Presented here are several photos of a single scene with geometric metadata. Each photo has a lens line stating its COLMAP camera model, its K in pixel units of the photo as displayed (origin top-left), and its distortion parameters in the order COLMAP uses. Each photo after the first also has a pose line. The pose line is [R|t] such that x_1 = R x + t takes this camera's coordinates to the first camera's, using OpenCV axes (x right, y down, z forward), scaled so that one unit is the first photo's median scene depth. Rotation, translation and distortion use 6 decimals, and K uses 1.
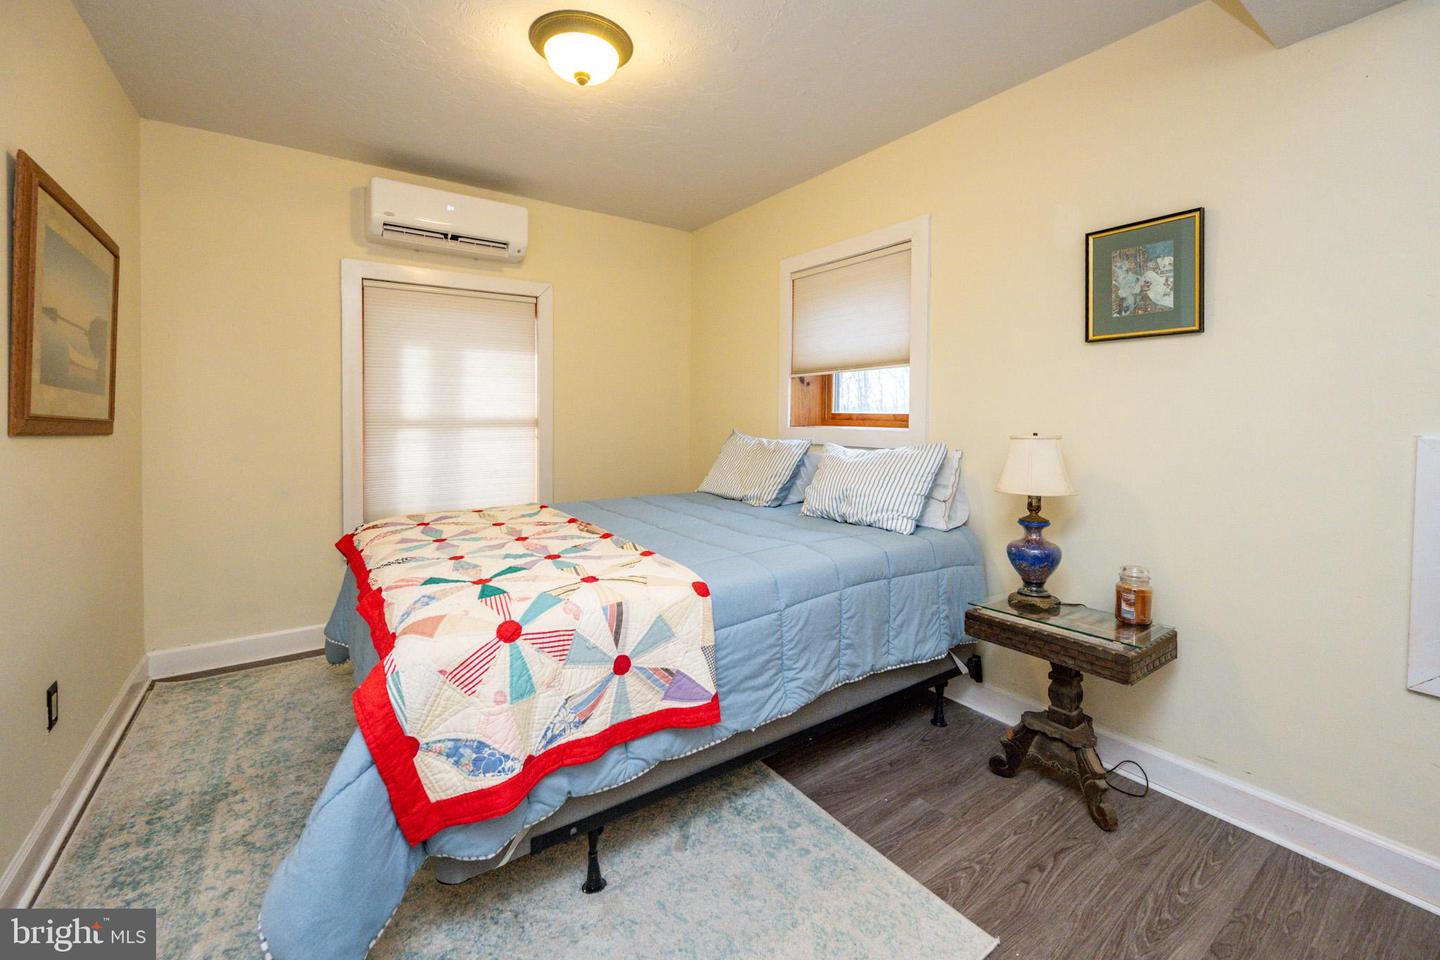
lens RADIAL K [[583.8, 0, 729.1], [0, 583.8, 416.7], [0, 0, 1]] dist [-0.000614, -0.000273]
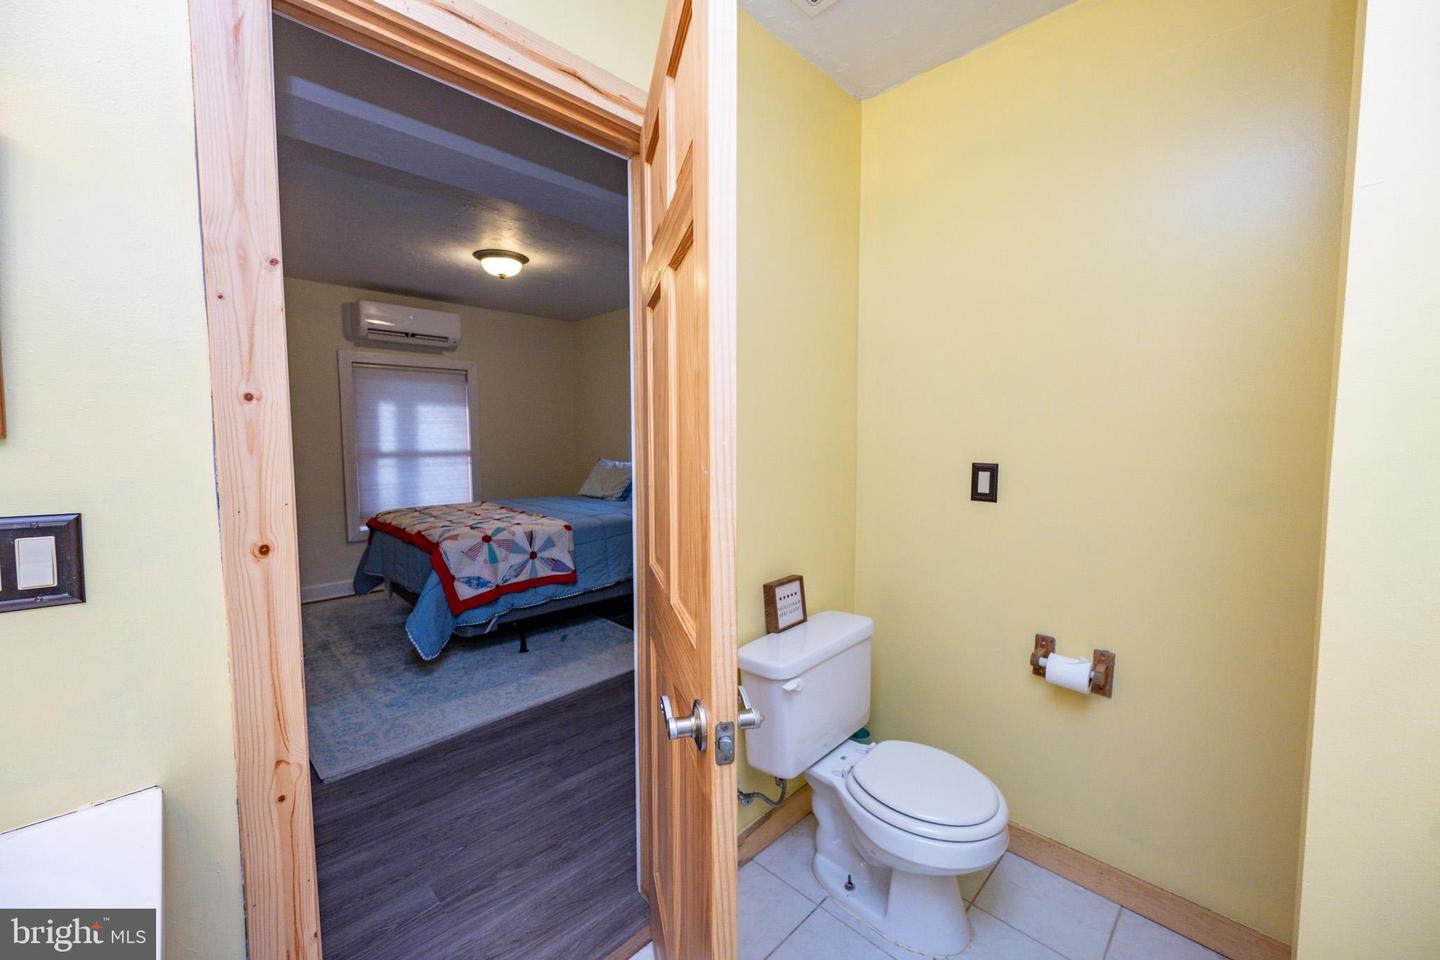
lens RADIAL K [[583.8, 0, 718.4], [0, 583.8, 483.0], [0, 0, 1]] dist [-0.000614, -0.000273]
pose [[0.989897, -0.016958, 0.140768, 0.233602], [0.006715, 0.997315, 0.072928, -0.045275], [-0.141627, -0.071246, 0.987353, -1.429568]]
